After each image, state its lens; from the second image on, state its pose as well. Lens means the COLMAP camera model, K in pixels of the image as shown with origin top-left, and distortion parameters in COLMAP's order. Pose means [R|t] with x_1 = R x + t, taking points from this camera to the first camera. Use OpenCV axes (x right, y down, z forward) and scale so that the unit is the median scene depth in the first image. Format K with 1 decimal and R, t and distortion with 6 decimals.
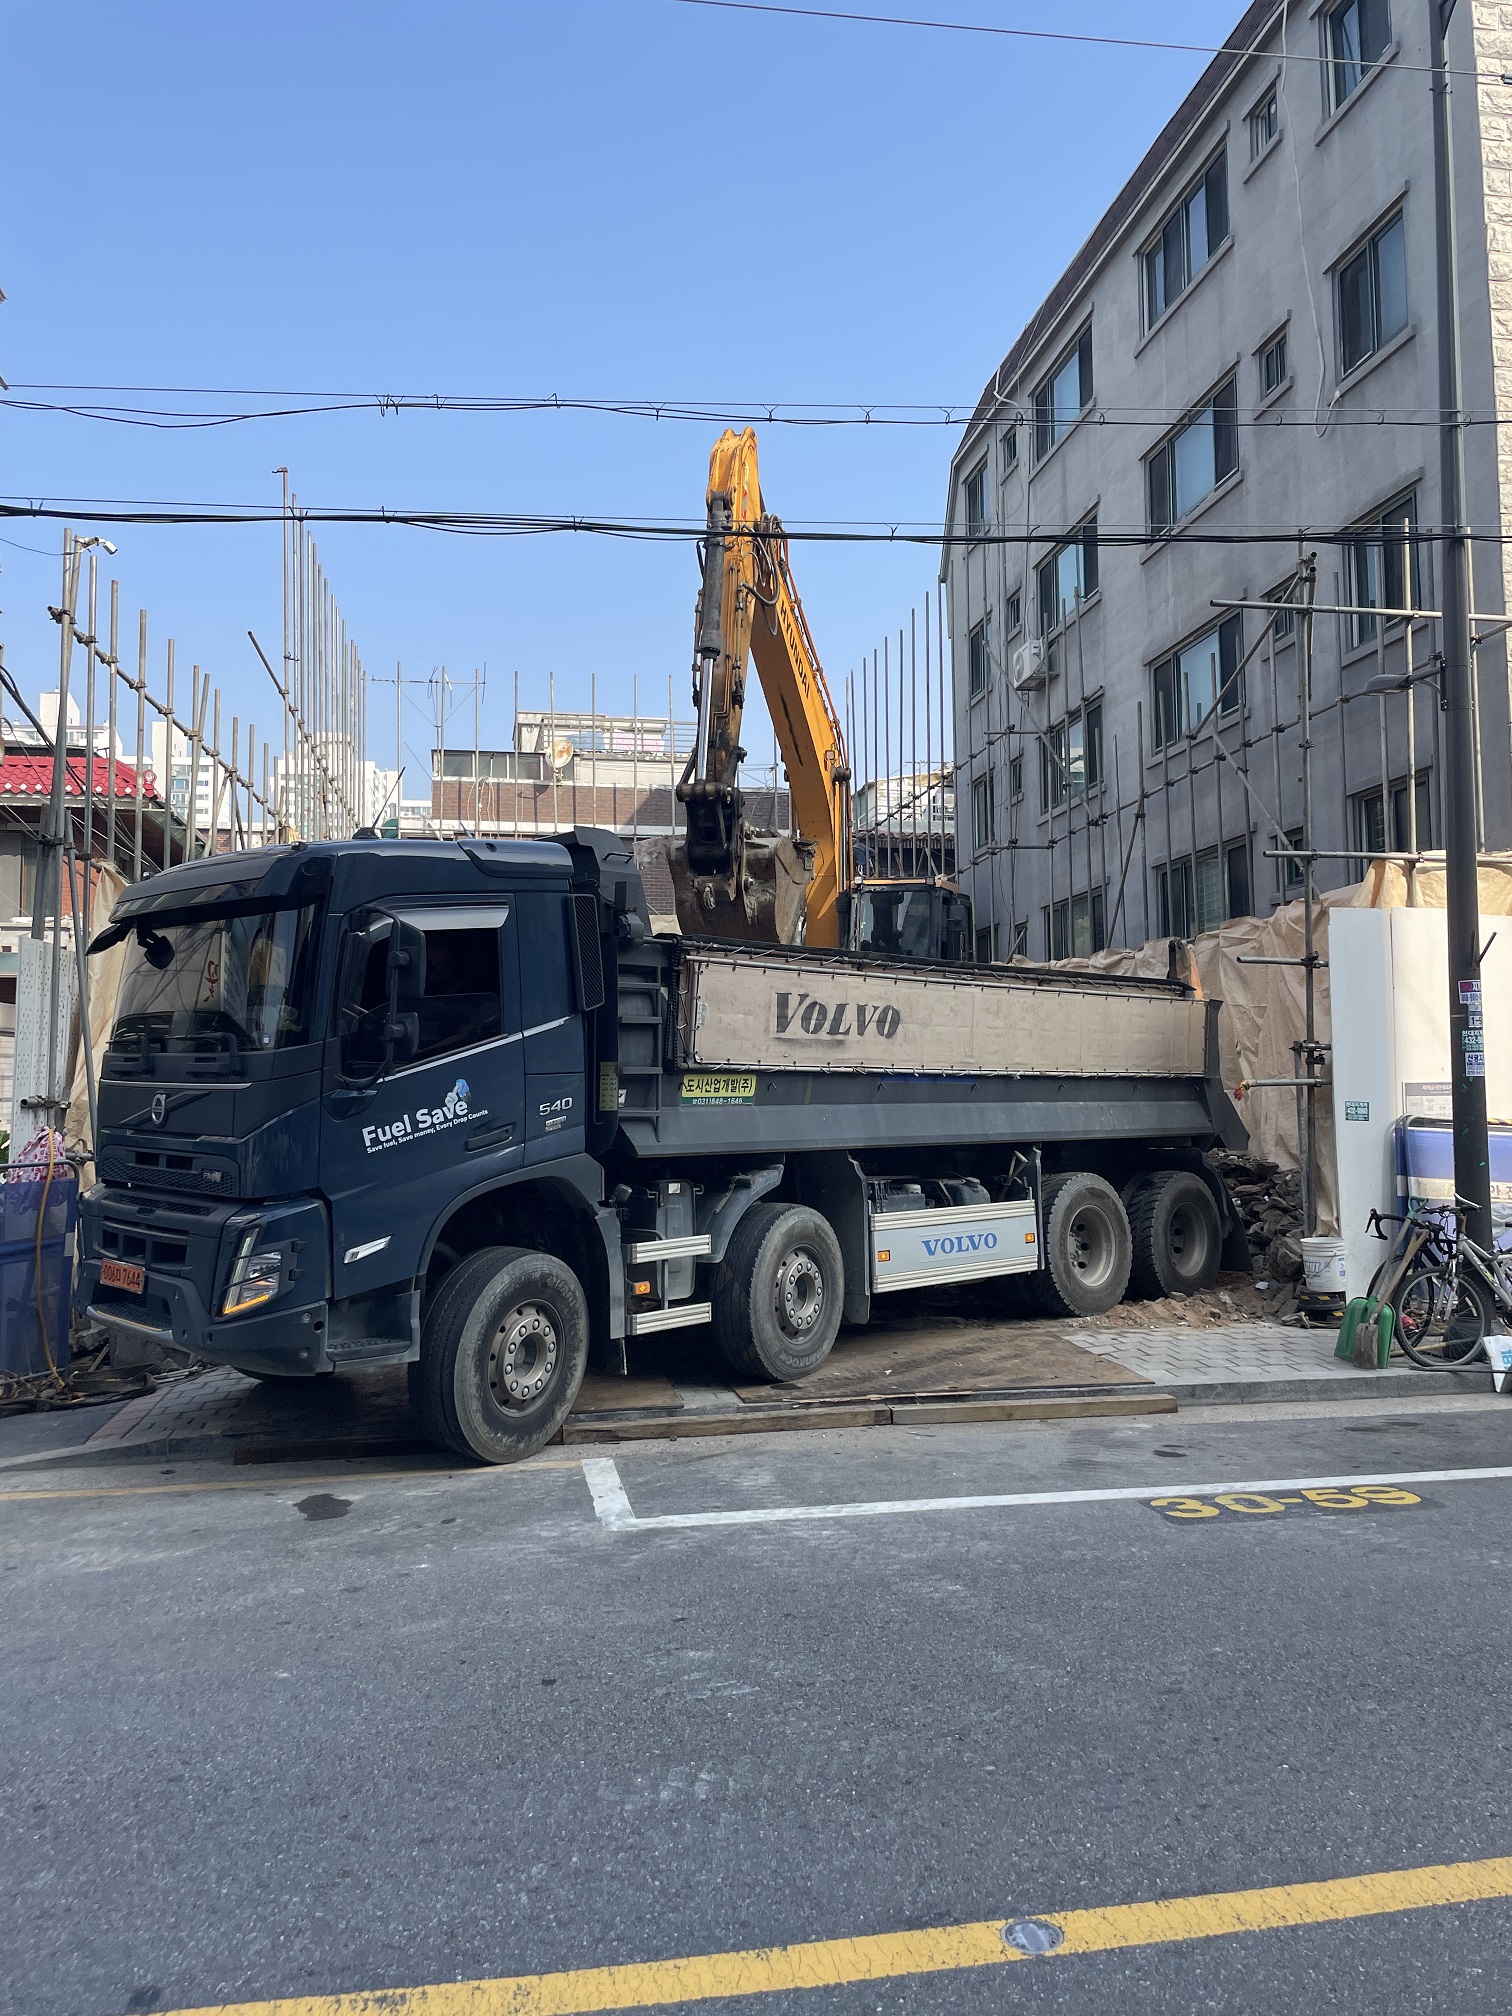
lens RADIAL K [[1527.5, 0, 747.7], [0, 1527.5, 1001.0], [0, 0, 1]] dist [0.076485, -0.097549]
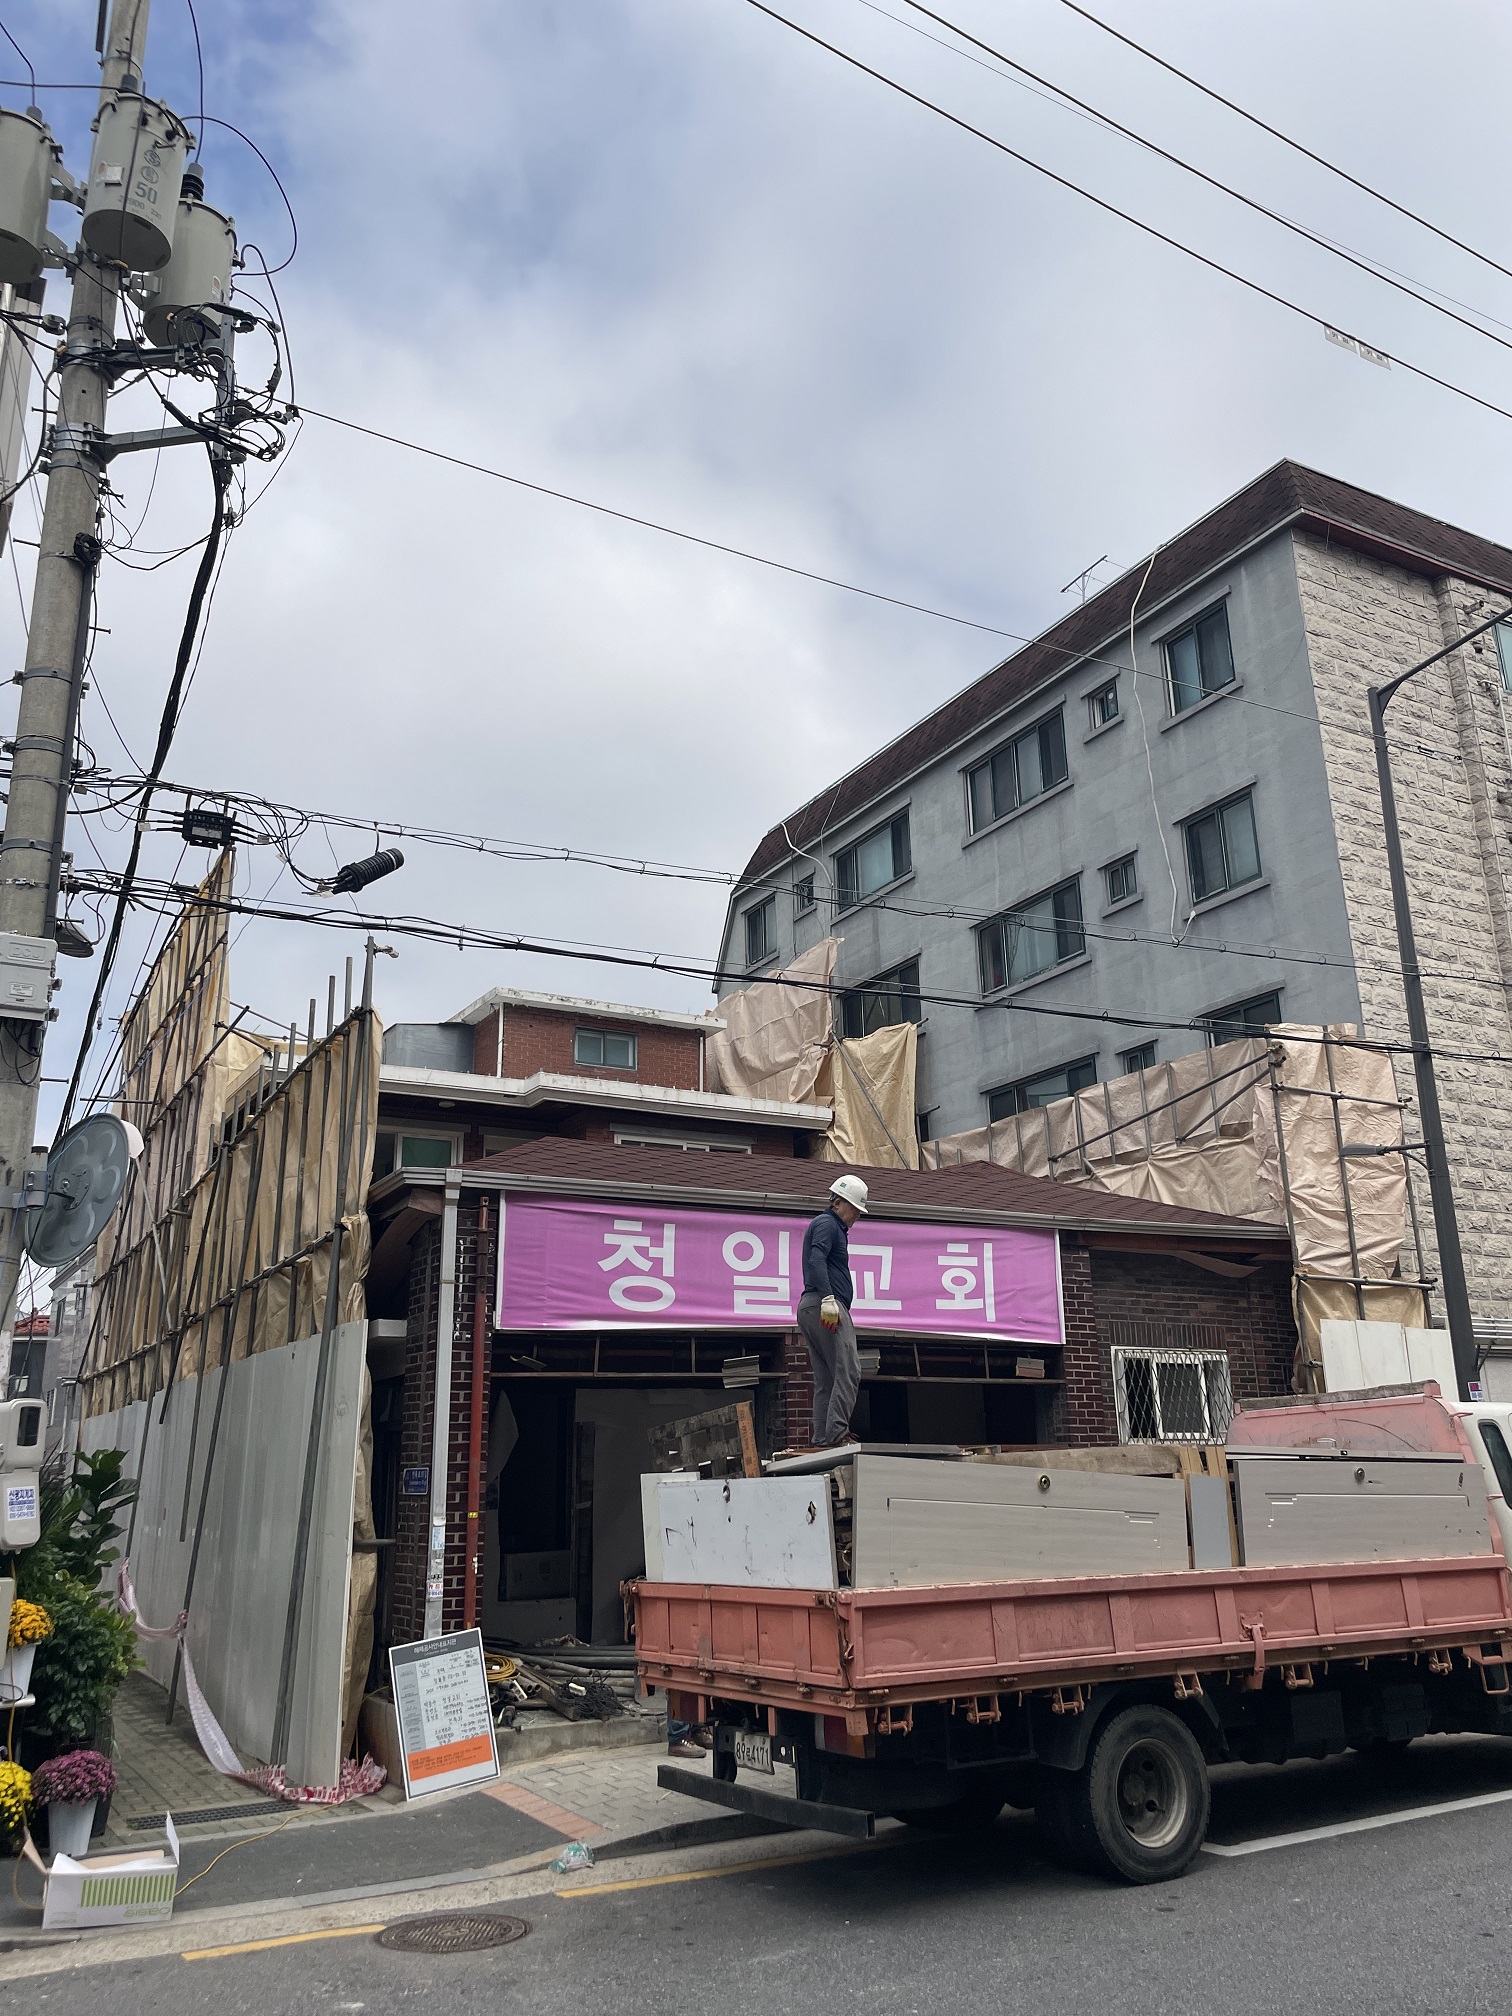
lens RADIAL K [[1527.5, 0, 750.2], [0, 1527.5, 1007.8], [0, 0, 1]] dist [0.076485, -0.097549]
pose [[0.939857, 0.091456, 0.329098, -0.336754], [-0.013164, 0.972471, -0.232653, -0.004991], [-0.341316, 0.214329, 0.915187, -0.040571]]
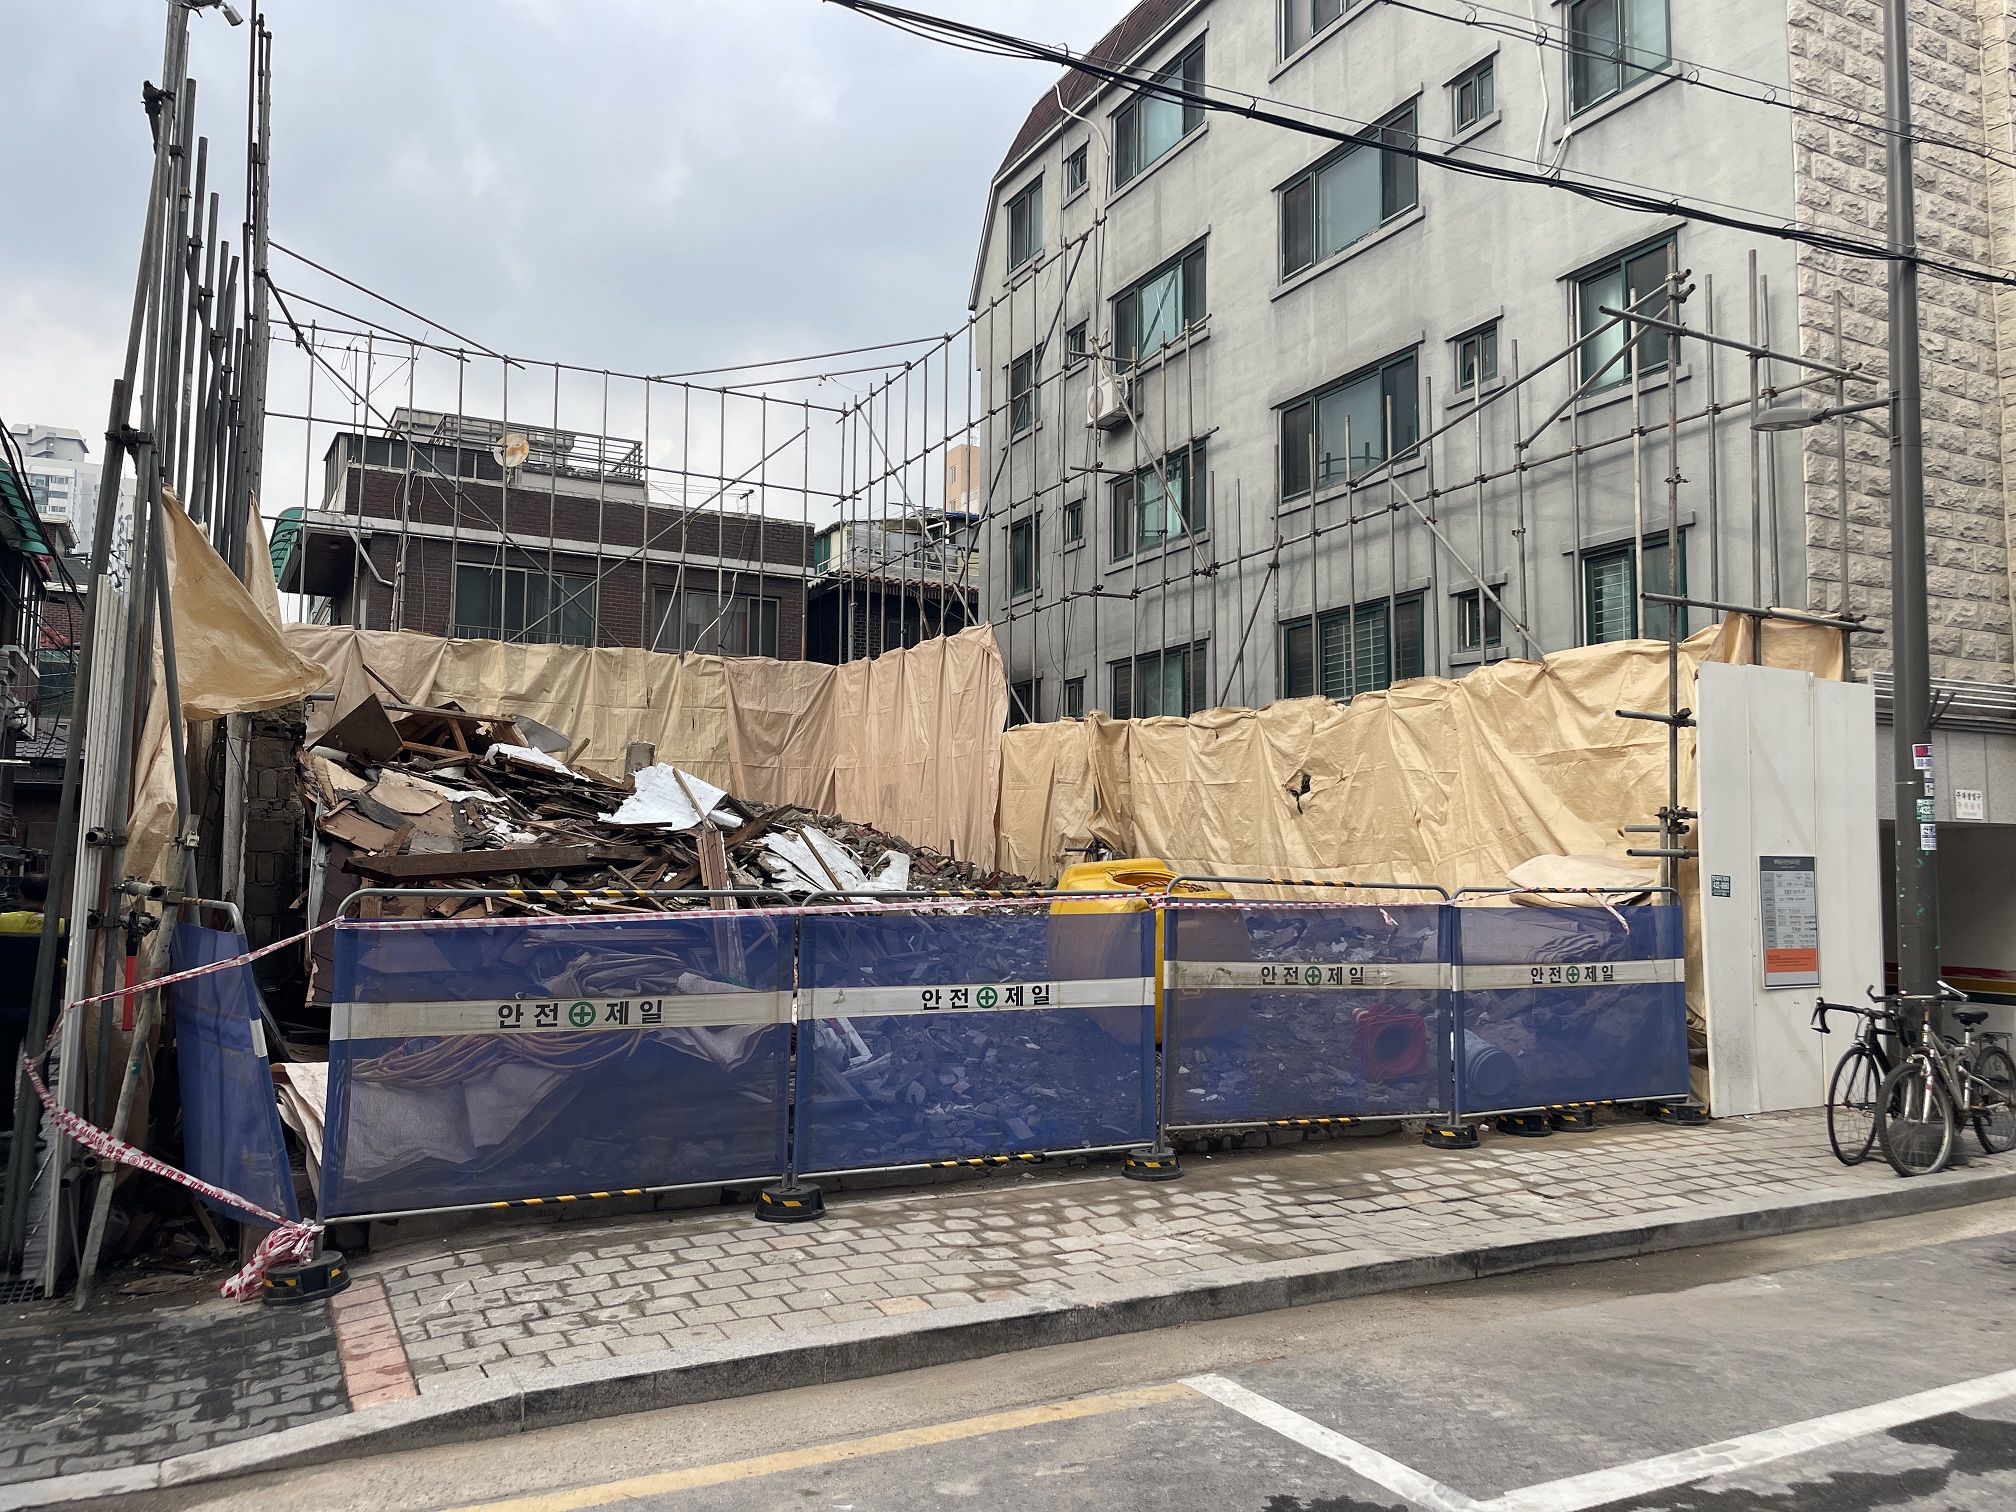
lens RADIAL K [[1527.5, 0, 1016.0], [0, 1527.5, 750.2], [0, 0, 1]] dist [0.076485, -0.097549]
pose [[0.953004, 0.043031, 0.299888, -0.180393], [-0.039352, 0.999058, -0.018299, 0.015760], [-0.300393, 0.005638, 0.953799, 0.168703]]
